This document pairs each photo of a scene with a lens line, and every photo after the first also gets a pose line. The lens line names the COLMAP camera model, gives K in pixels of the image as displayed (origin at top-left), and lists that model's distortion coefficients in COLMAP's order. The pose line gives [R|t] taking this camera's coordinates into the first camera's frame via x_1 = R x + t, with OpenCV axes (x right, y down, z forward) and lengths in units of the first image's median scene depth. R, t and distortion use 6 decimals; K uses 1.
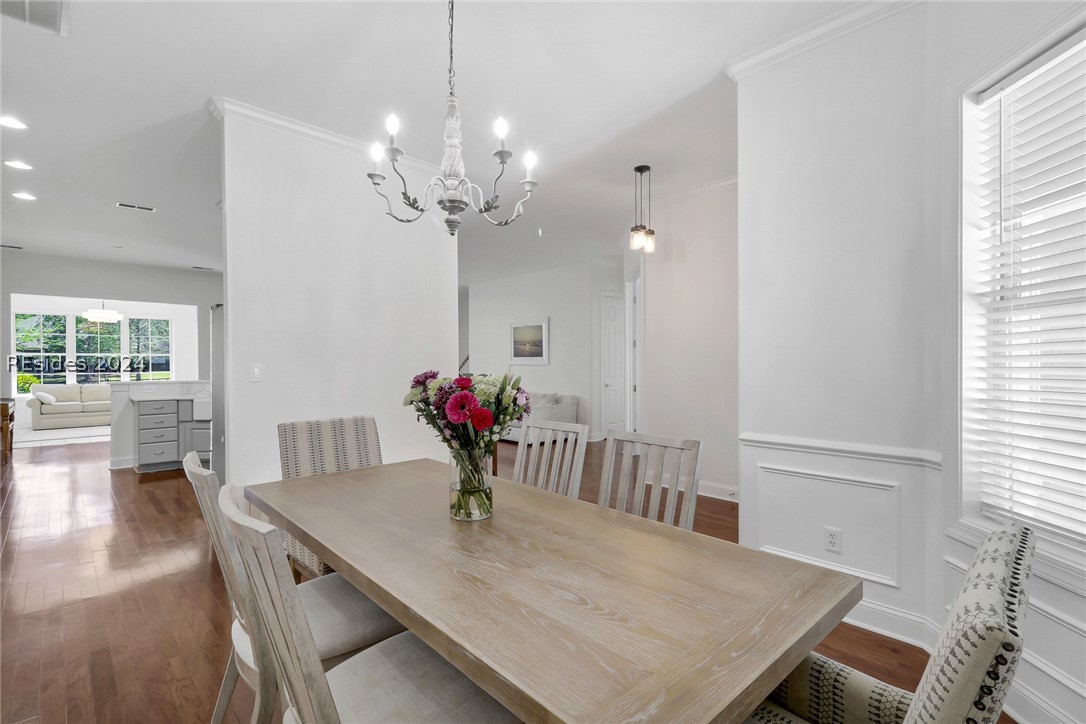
lens RADIAL K [[509.2, 0, 544.0], [0, 509.2, 357.3], [0, 0, 1]] dist [-0.000736, -0.000347]
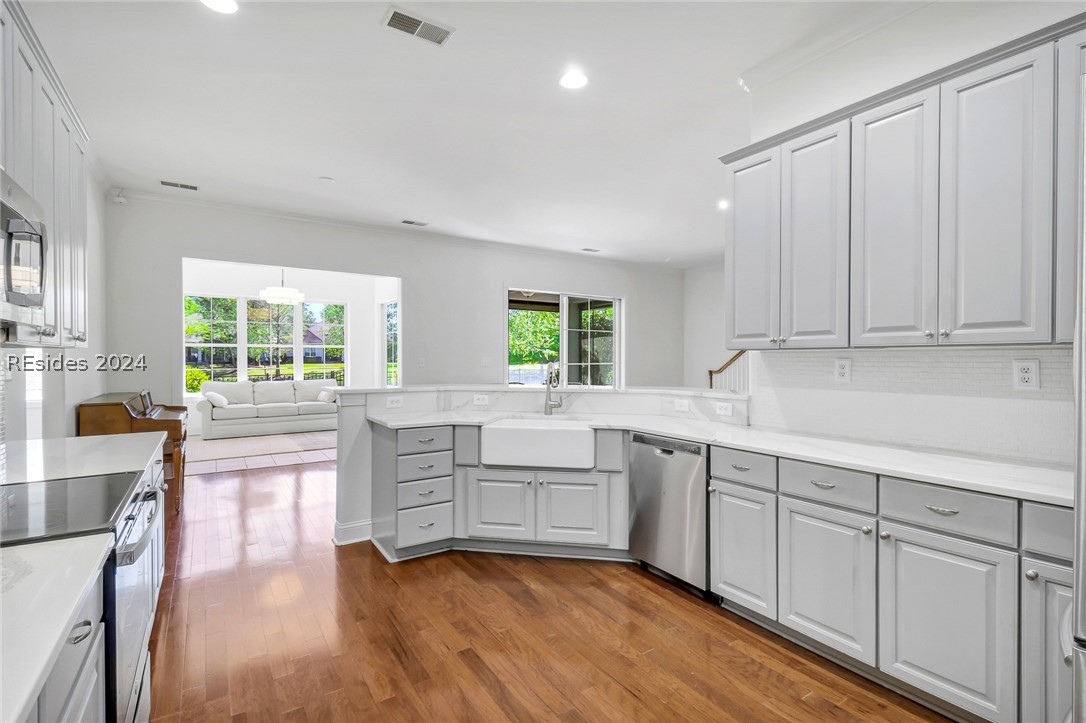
lens RADIAL K [[496.6, 0, 538.3], [0, 496.6, 350.7], [0, 0, 1]] dist [-0.002399, -0.000599]
pose [[0.984563, 0.004591, -0.174971, -0.347502], [-0.005569, 0.999971, -0.005098, 0.005125], [0.174942, 0.005994, 0.984560, 0.321849]]
